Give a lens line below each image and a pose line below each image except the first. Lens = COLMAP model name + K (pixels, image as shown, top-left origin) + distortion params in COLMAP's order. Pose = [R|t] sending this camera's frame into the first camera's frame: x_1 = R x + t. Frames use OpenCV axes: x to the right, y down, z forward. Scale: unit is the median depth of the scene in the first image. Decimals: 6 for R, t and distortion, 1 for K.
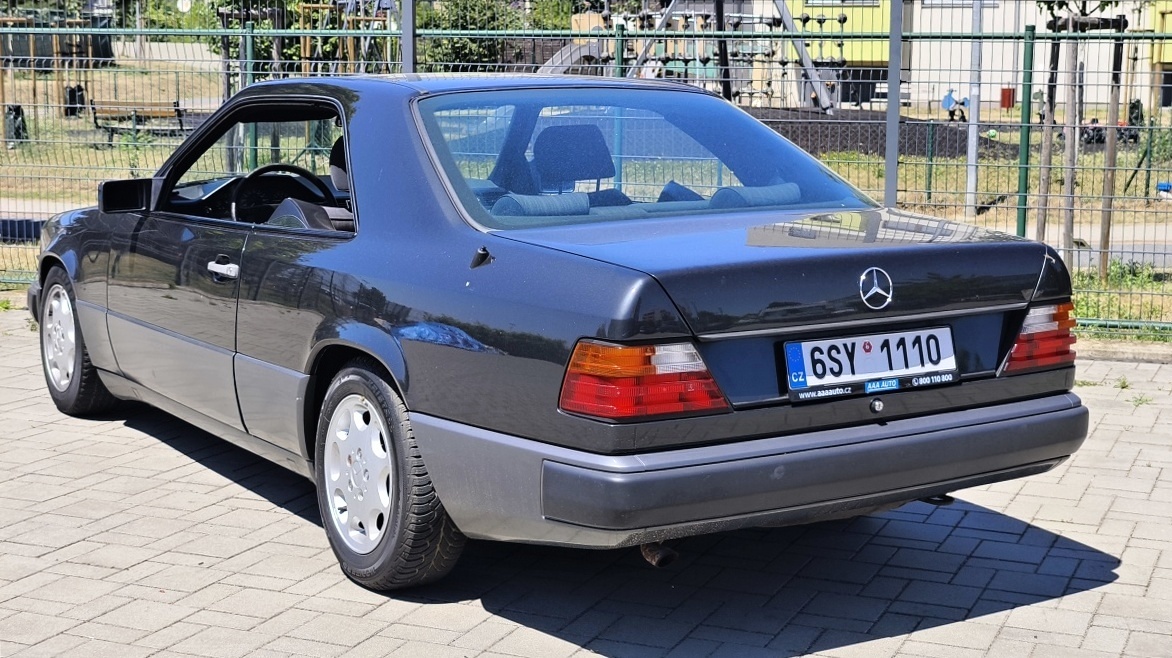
lens RADIAL K [[1667.1, 0, 584.4], [0, 1667.1, 299.9], [0, 0, 1]] dist [0.024152, 0.000000]
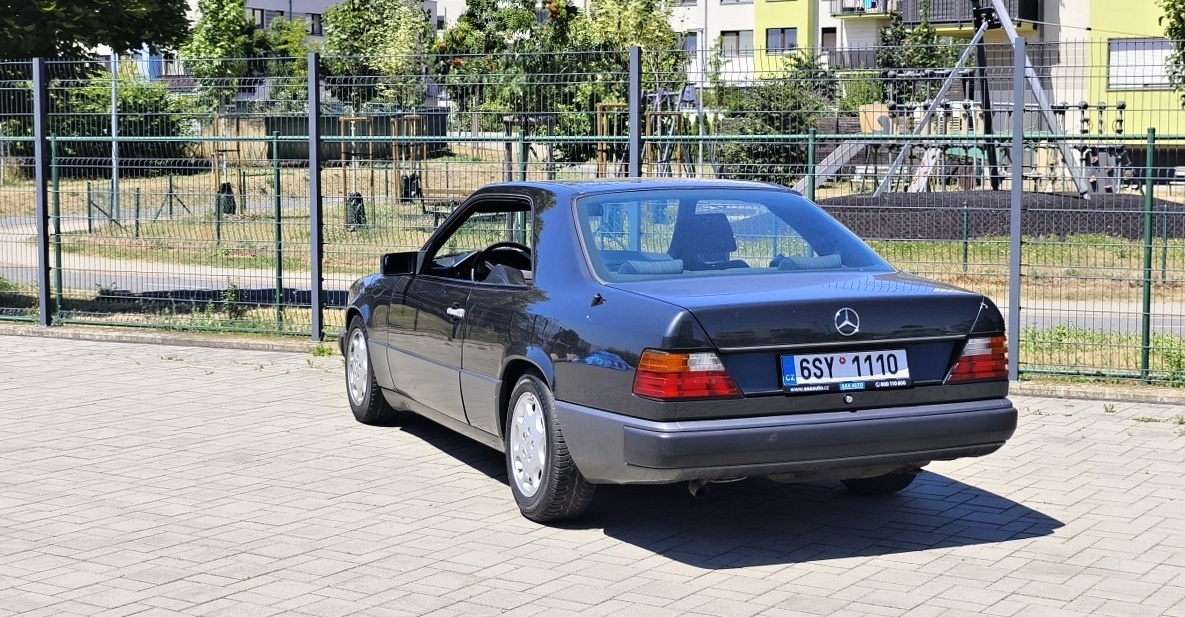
lens RADIAL K [[1664.0, 0, 593.1], [0, 1664.0, 307.5], [0, 0, 1]] dist [0.041155, 0.000000]
pose [[0.981794, 0.009211, -0.189727, 0.203533], [-0.017677, 0.998920, -0.042977, 0.043028], [0.189126, 0.045548, 0.980896, -0.468134]]
